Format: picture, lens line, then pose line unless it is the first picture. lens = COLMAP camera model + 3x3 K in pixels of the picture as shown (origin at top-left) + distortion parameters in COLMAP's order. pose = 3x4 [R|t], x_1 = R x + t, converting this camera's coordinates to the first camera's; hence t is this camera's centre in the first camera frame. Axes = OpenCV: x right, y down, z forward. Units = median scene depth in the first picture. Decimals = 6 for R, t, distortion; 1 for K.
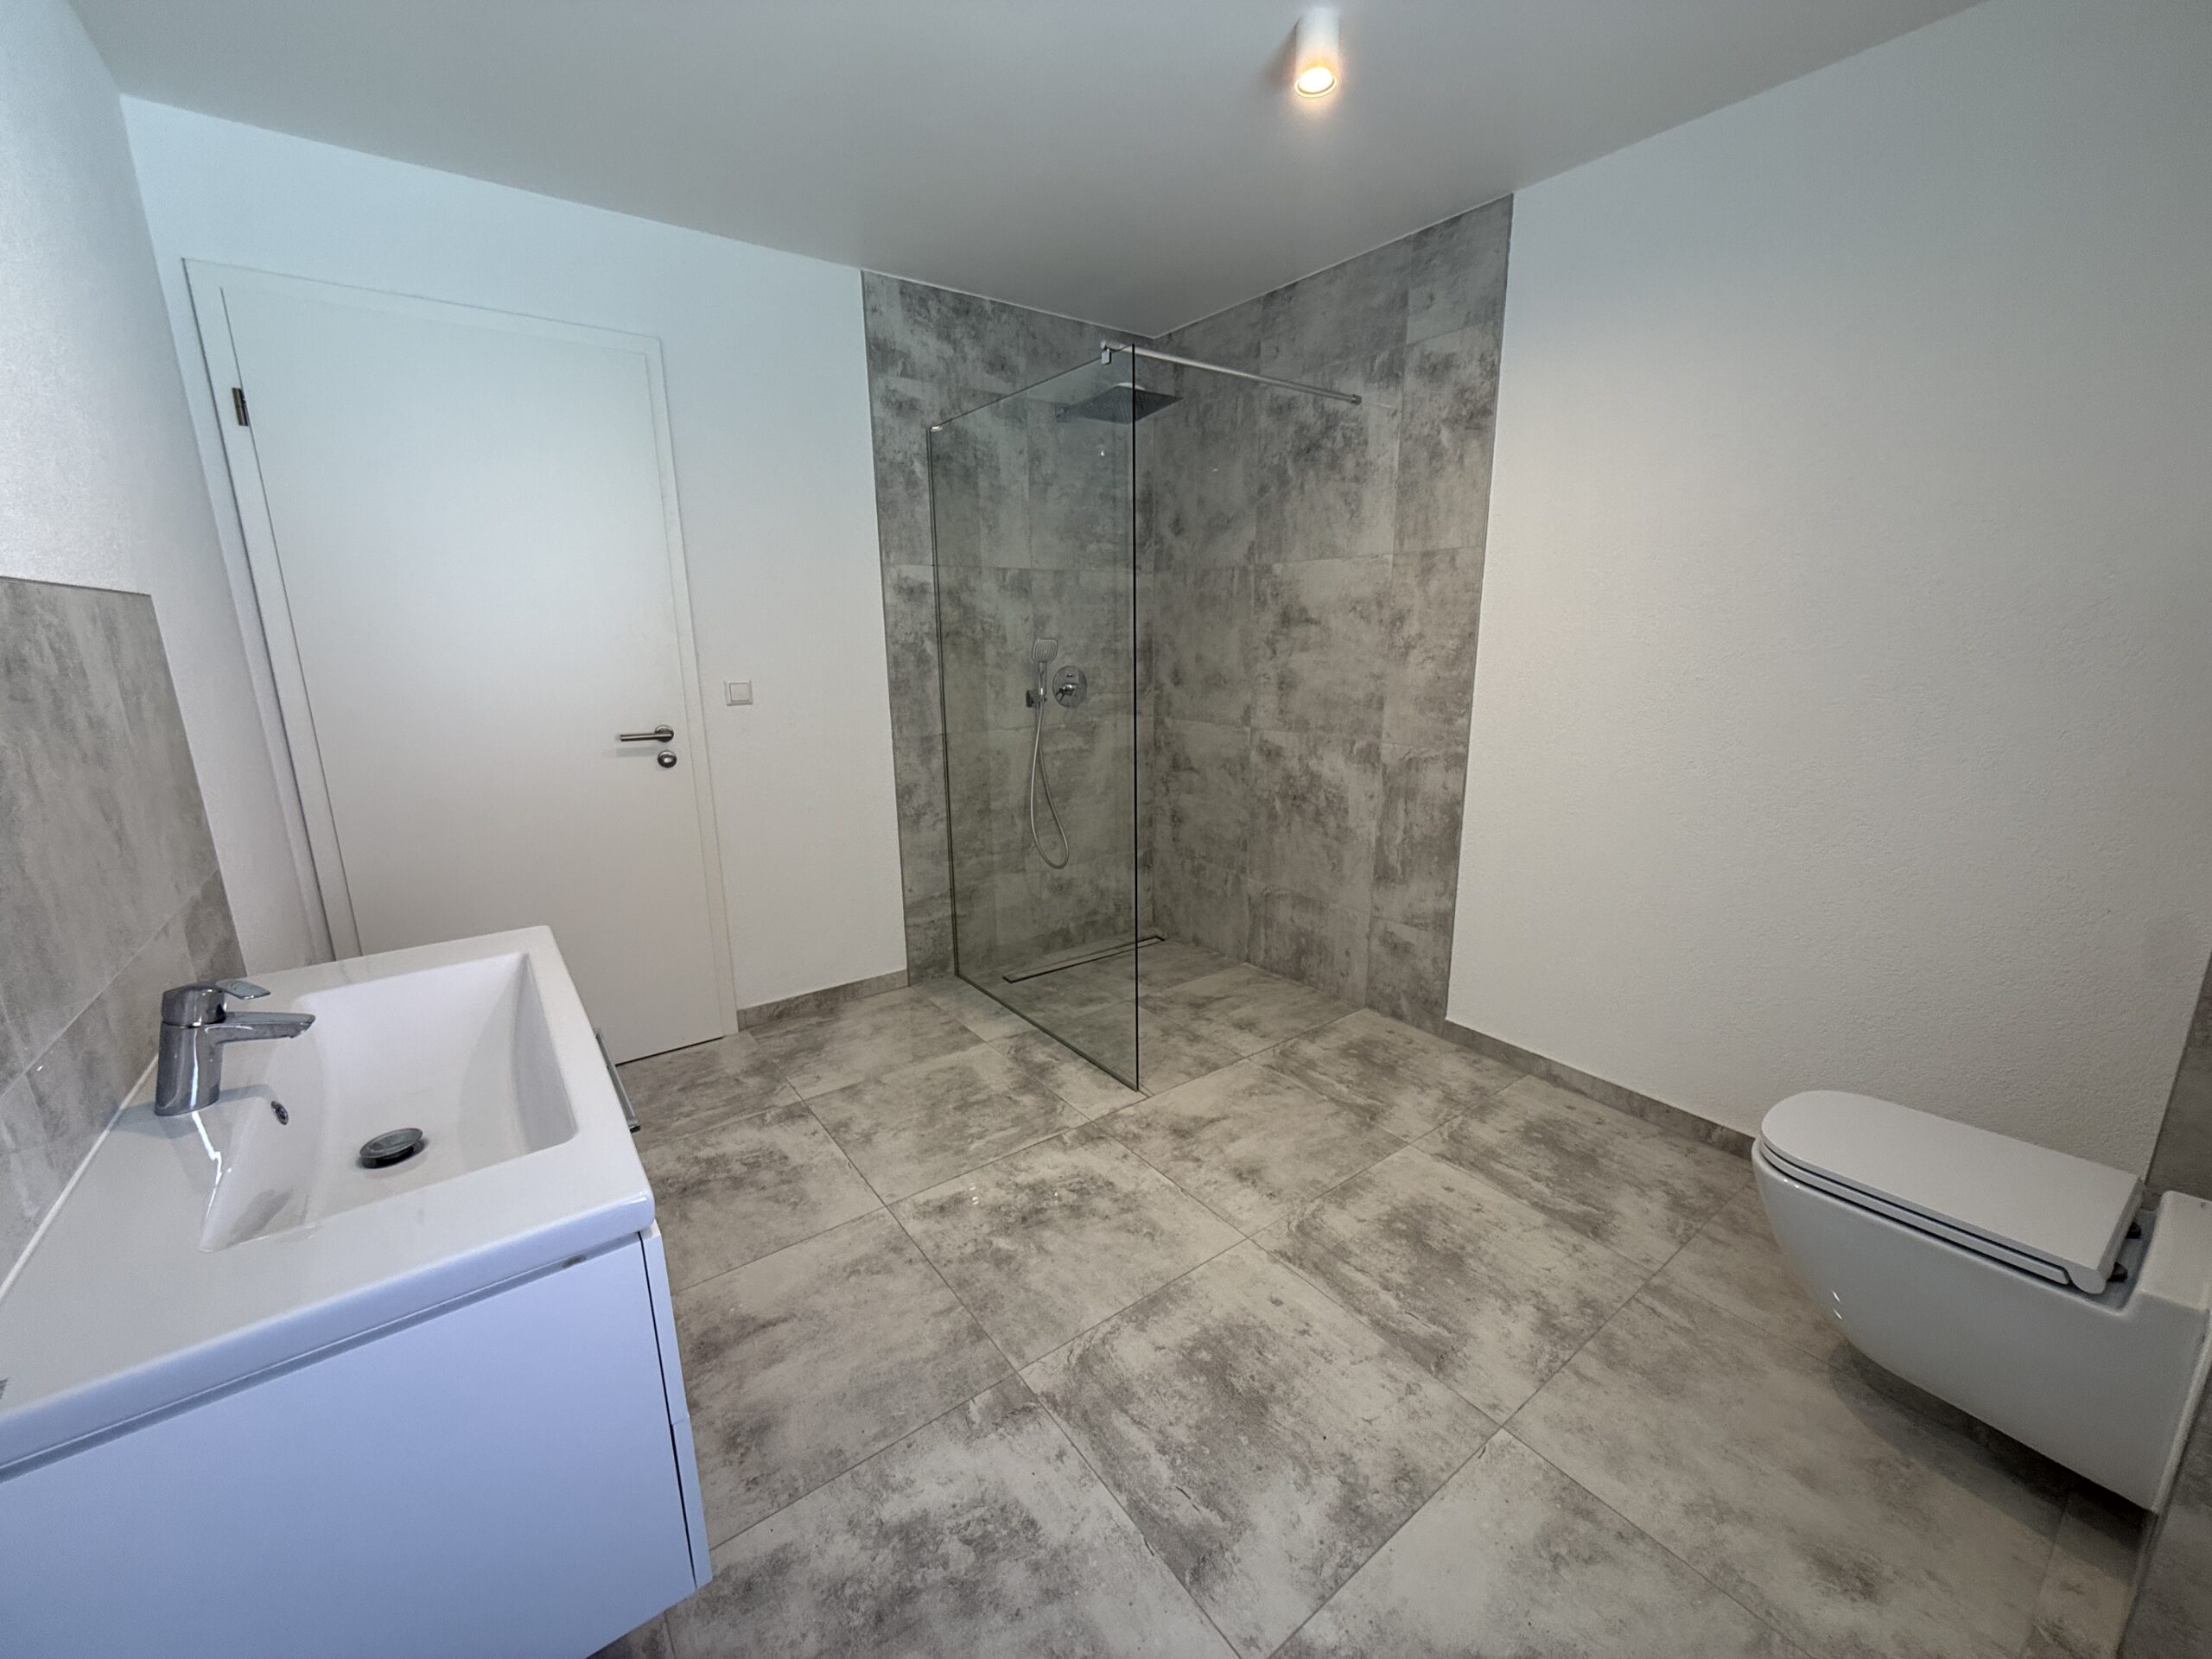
lens RADIAL K [[881.4, 0, 1104.3], [0, 881.4, 833.5], [0, 0, 1]] dist [-0.001684, 0.000967]
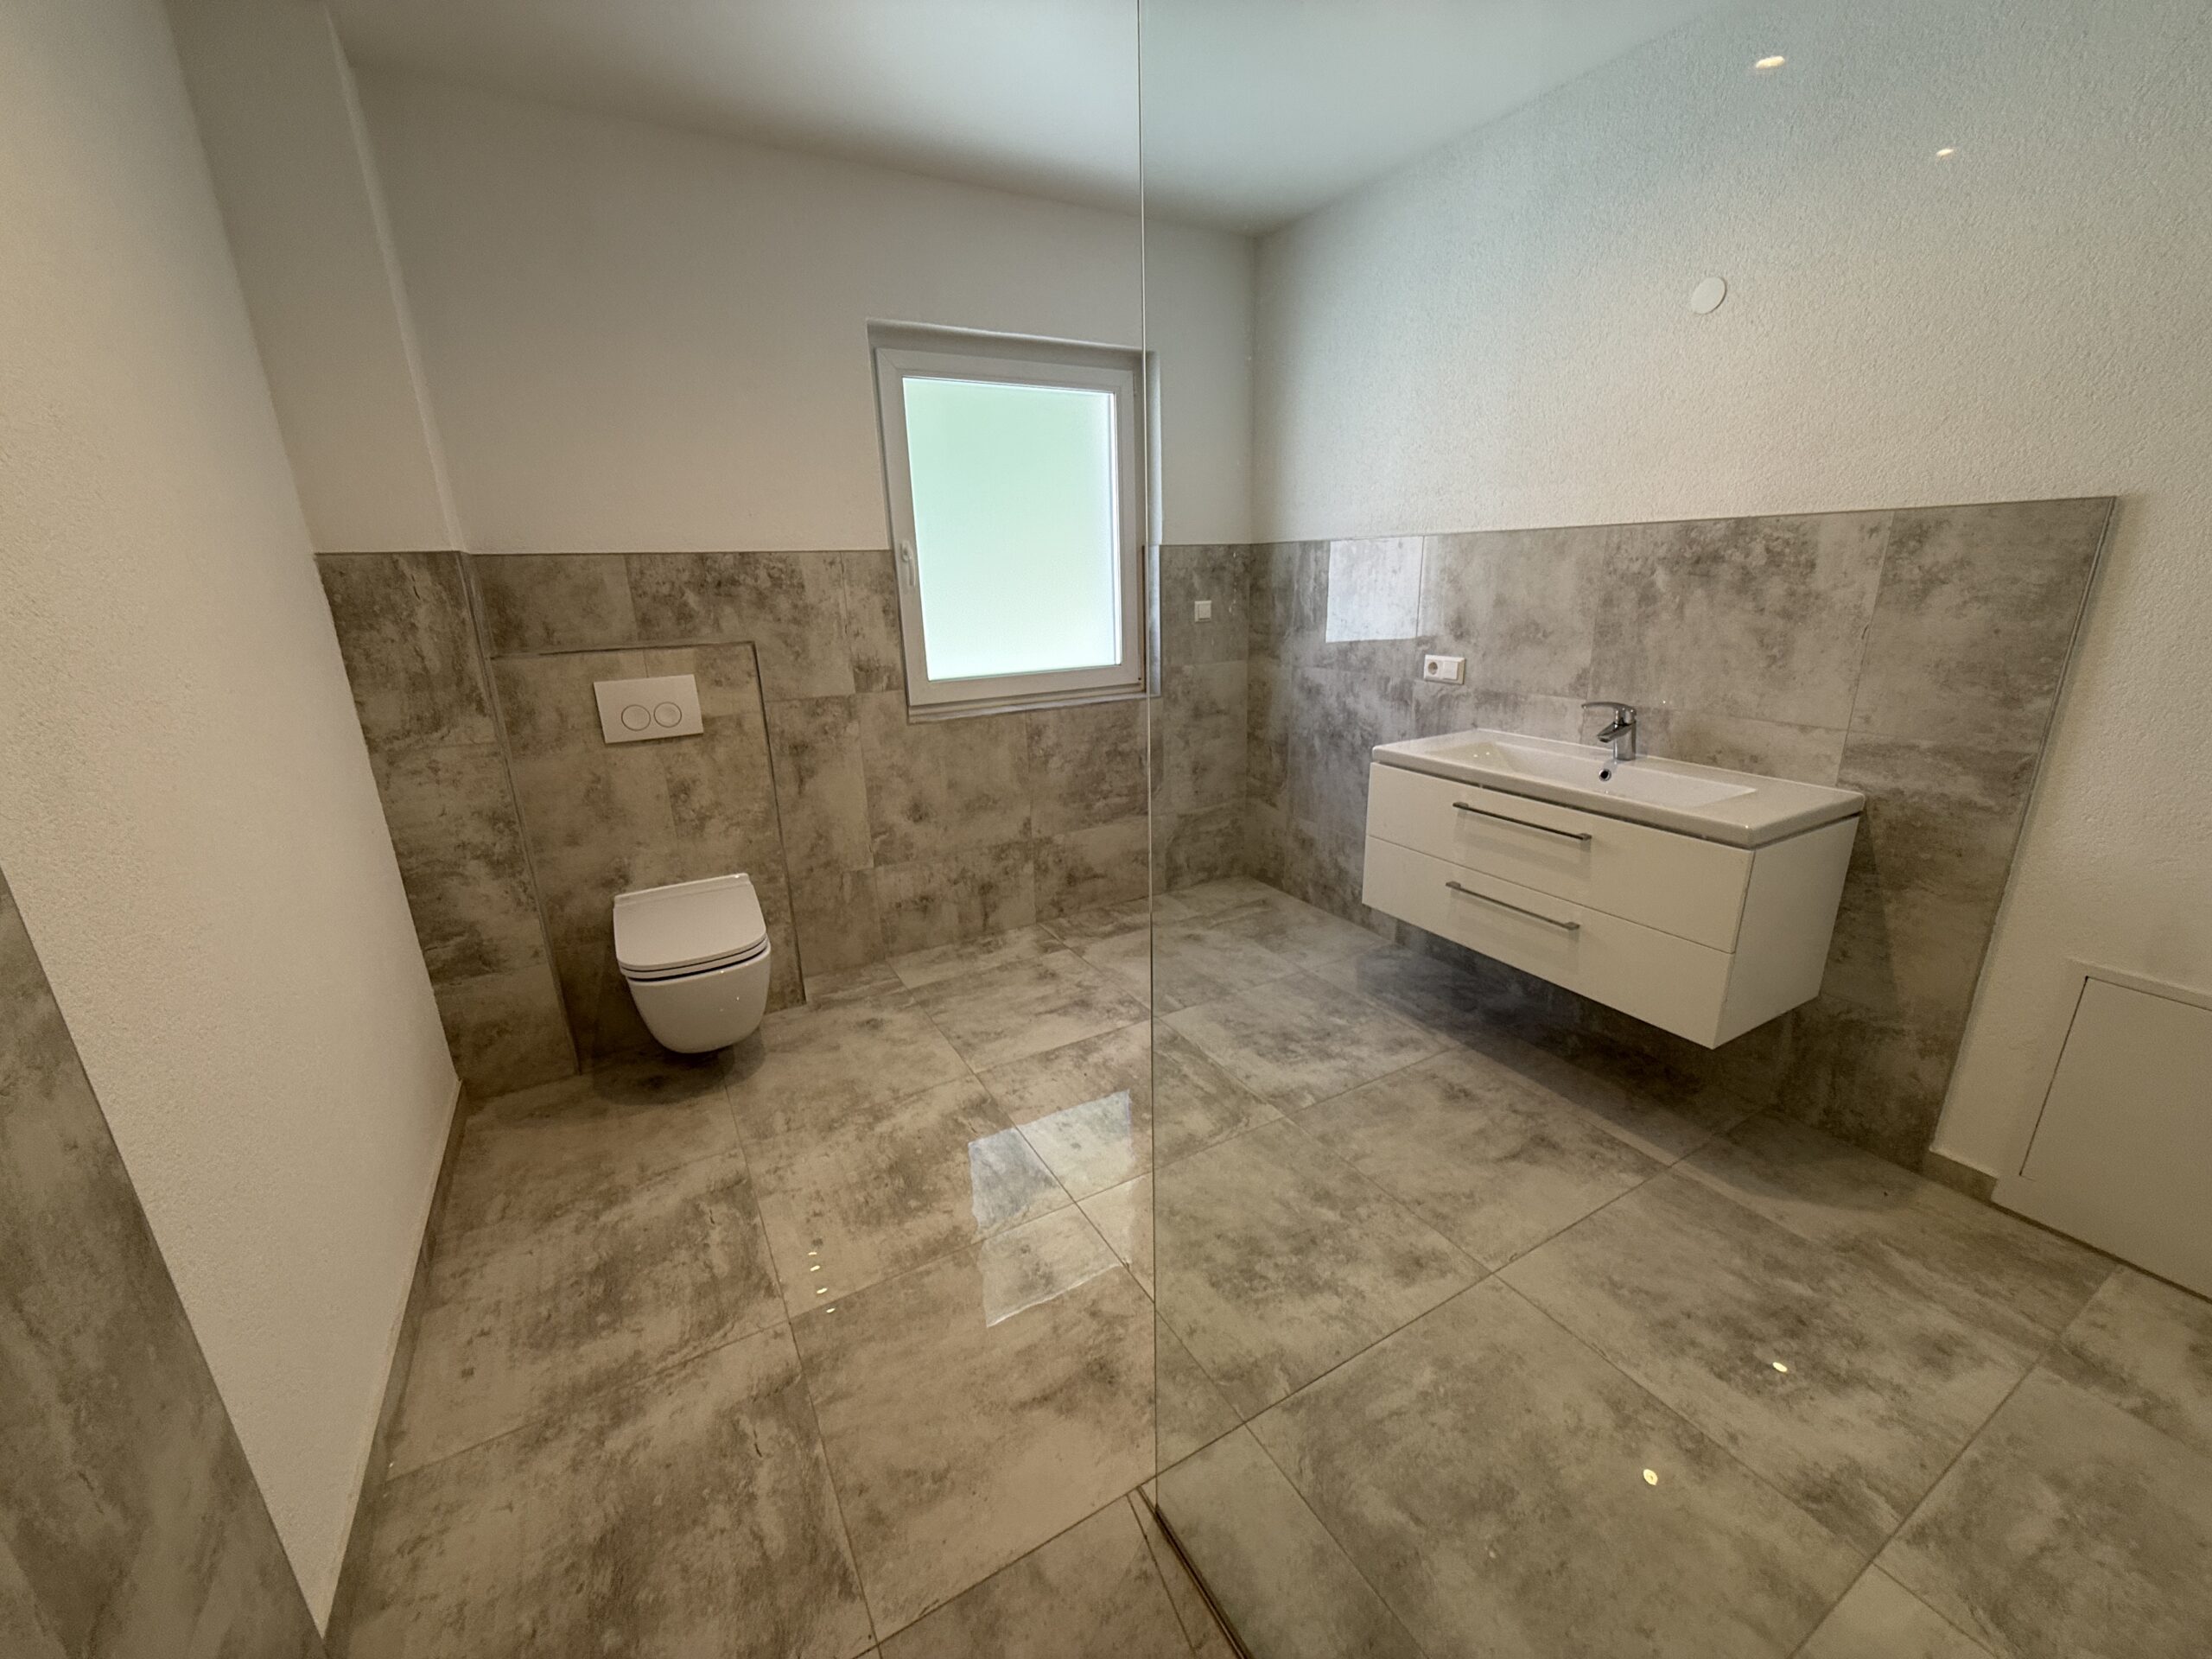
lens RADIAL K [[881.4, 0, 1109.3], [0, 881.4, 833.9], [0, 0, 1]] dist [-0.001684, 0.000967]
pose [[-0.992521, -0.002852, 0.122041, 0.005266], [0.058656, 0.865615, 0.497262, -0.356592], [-0.107059, 0.500702, -0.858974, 1.530375]]
